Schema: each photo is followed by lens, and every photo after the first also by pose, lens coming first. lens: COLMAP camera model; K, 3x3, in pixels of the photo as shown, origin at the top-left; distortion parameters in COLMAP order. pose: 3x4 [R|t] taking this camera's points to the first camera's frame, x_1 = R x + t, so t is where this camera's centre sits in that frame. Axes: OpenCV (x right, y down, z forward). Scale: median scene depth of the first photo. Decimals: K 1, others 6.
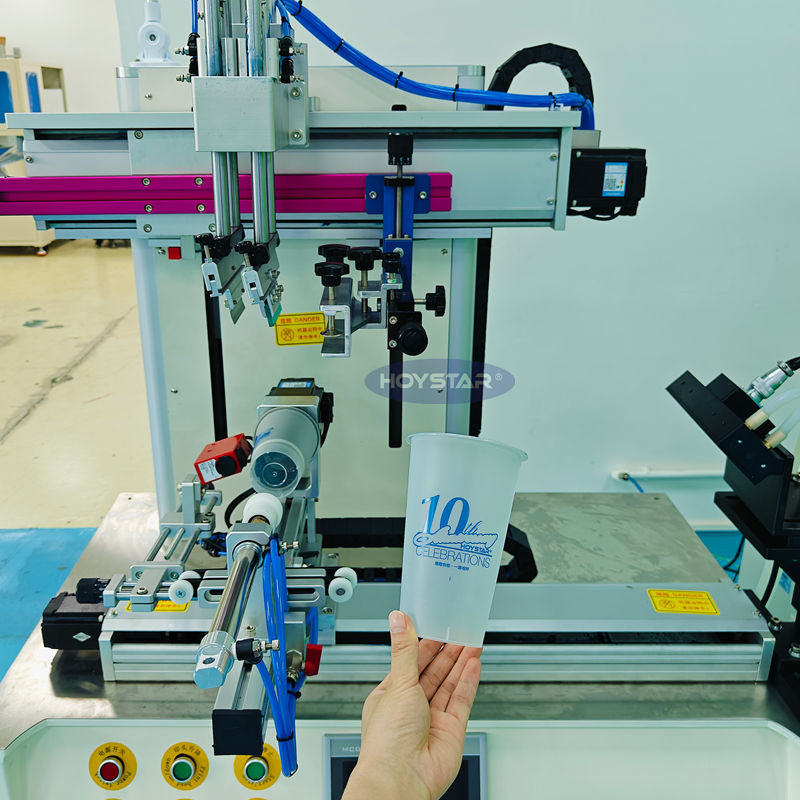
lens RADIAL K [[809.3, 0, 398.3], [0, 809.3, 377.1], [0, 0, 1]] dist [-0.017927, -0.005287]
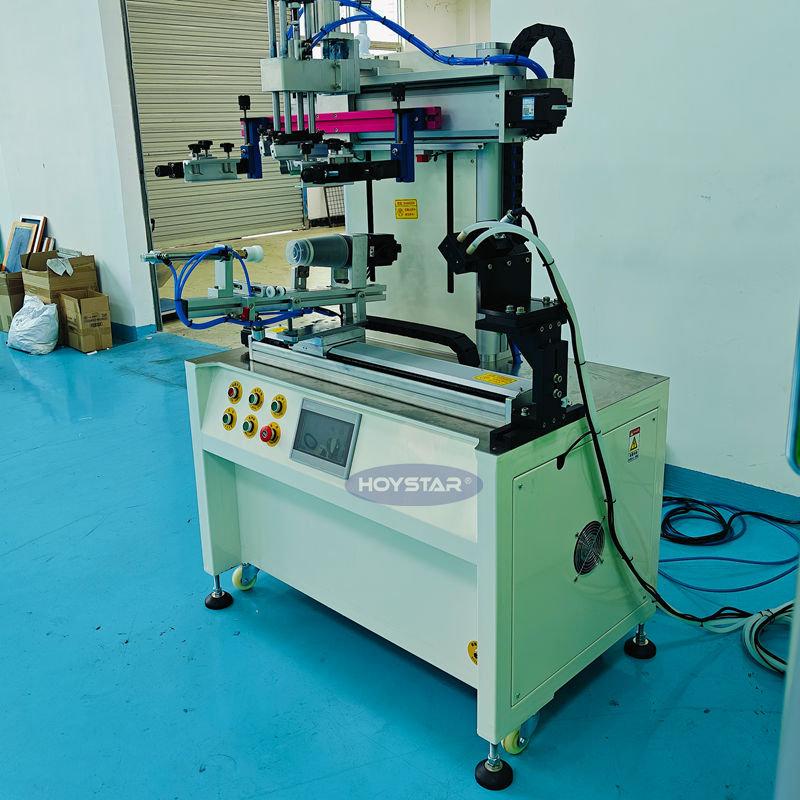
lens RADIAL K [[894.6, 0, 398.8], [0, 894.6, 382.5], [0, 0, 1]] dist [0.019255, 0.009349]
pose [[0.697952, 0.176541, -0.694043, 1.396821], [-0.202926, 0.978171, 0.044745, 0.243130], [0.686793, 0.109609, 0.718541, -0.344942]]
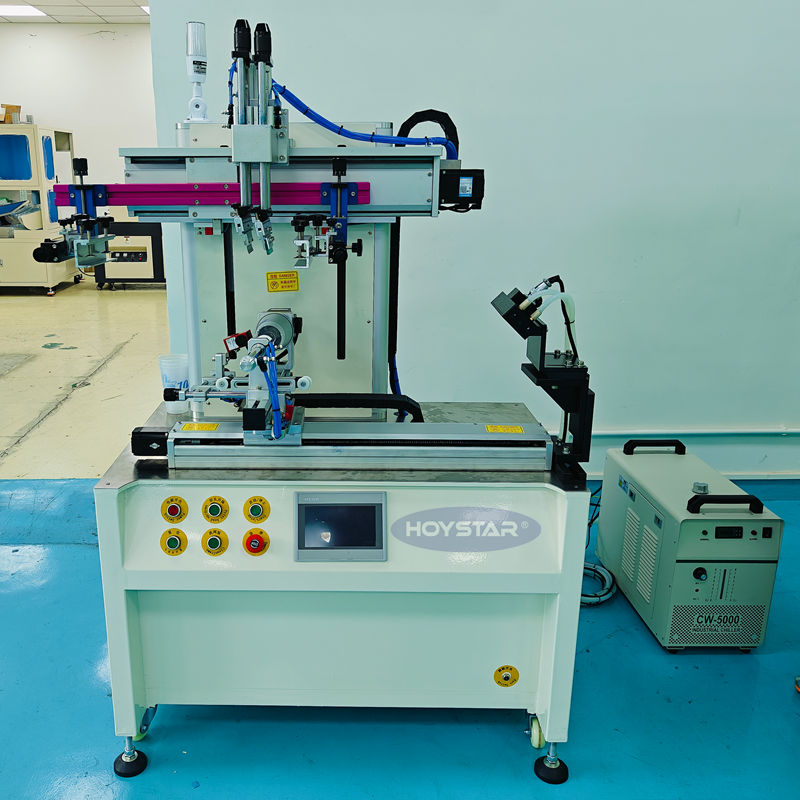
lens RADIAL K [[805.2, 0, 365.7], [0, 805.2, 396.0], [0, 0, 1]] dist [0.003016, -0.006834]
pose [[0.999953, 0.001884, -0.009472, 0.073019], [-0.002399, 0.998508, -0.054553, 0.299301], [0.009355, 0.054573, 0.998466, -0.703012]]
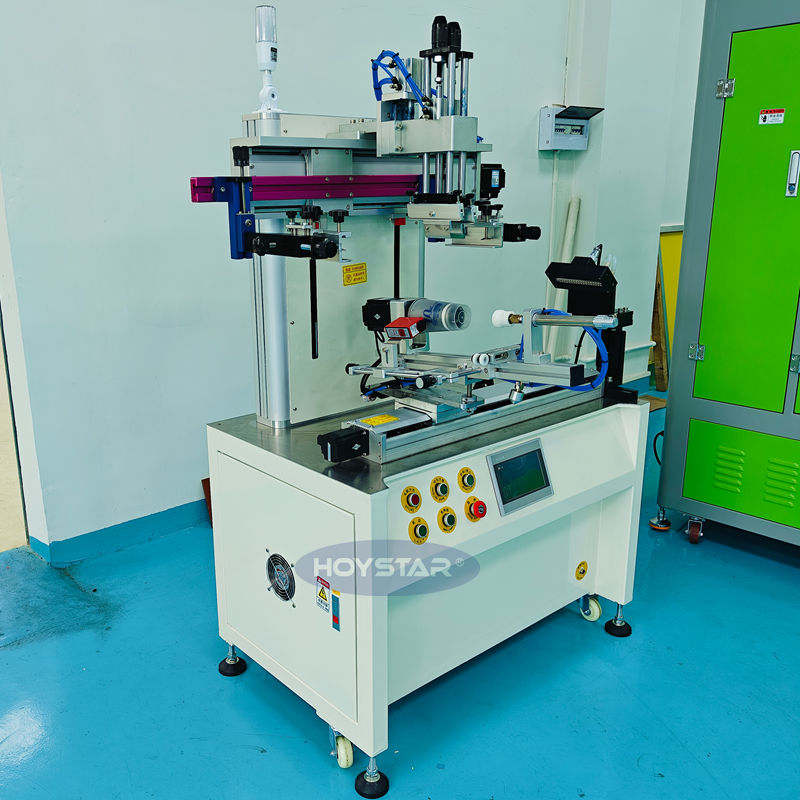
lens RADIAL K [[790.7, 0, 400.0], [0, 790.7, 400.0], [0, 0, 1]] dist [0.010828, -0.000645]
pose [[0.752782, -0.182641, 0.632425, -1.292224], [0.222770, 0.974734, 0.016333, 0.214606], [-0.619429, 0.128590, 0.774450, -0.324750]]
